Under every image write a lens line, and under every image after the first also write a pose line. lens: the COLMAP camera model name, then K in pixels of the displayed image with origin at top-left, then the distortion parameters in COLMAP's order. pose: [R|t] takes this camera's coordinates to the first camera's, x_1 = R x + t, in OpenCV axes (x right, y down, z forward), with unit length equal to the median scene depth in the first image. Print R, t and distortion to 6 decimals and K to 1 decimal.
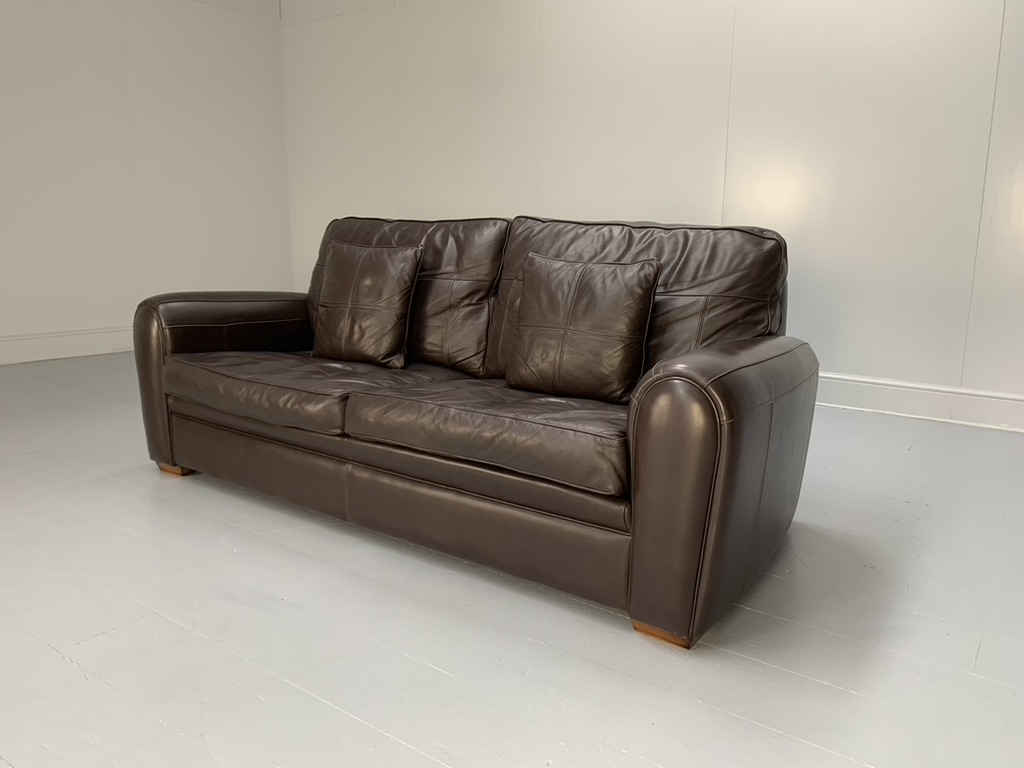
lens RADIAL K [[783.8, 0, 498.1], [0, 783.8, 377.0], [0, 0, 1]] dist [0.067708, -0.083599]
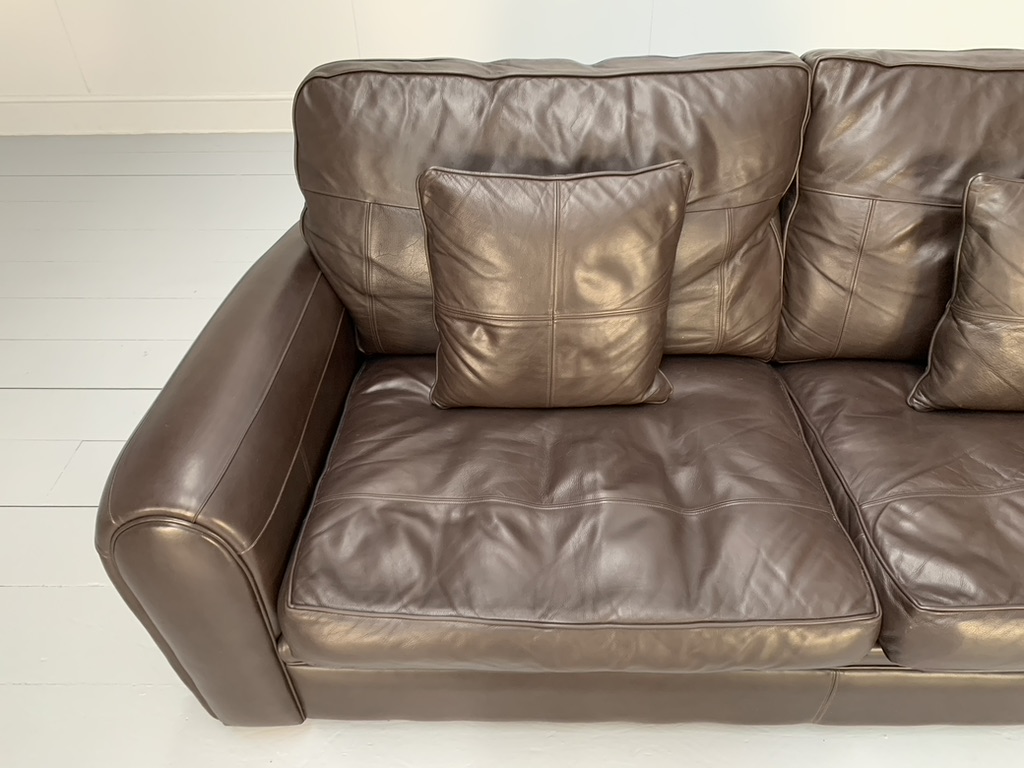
lens RADIAL K [[783.8, 0, 498.1], [0, 783.8, 377.0], [0, 0, 1]] dist [0.067708, -0.083599]
pose [[0.816430, -0.394980, 0.421227, -0.452831], [0.139397, 0.842706, 0.520015, -0.329716], [-0.560366, -0.365838, 0.743070, 0.664139]]
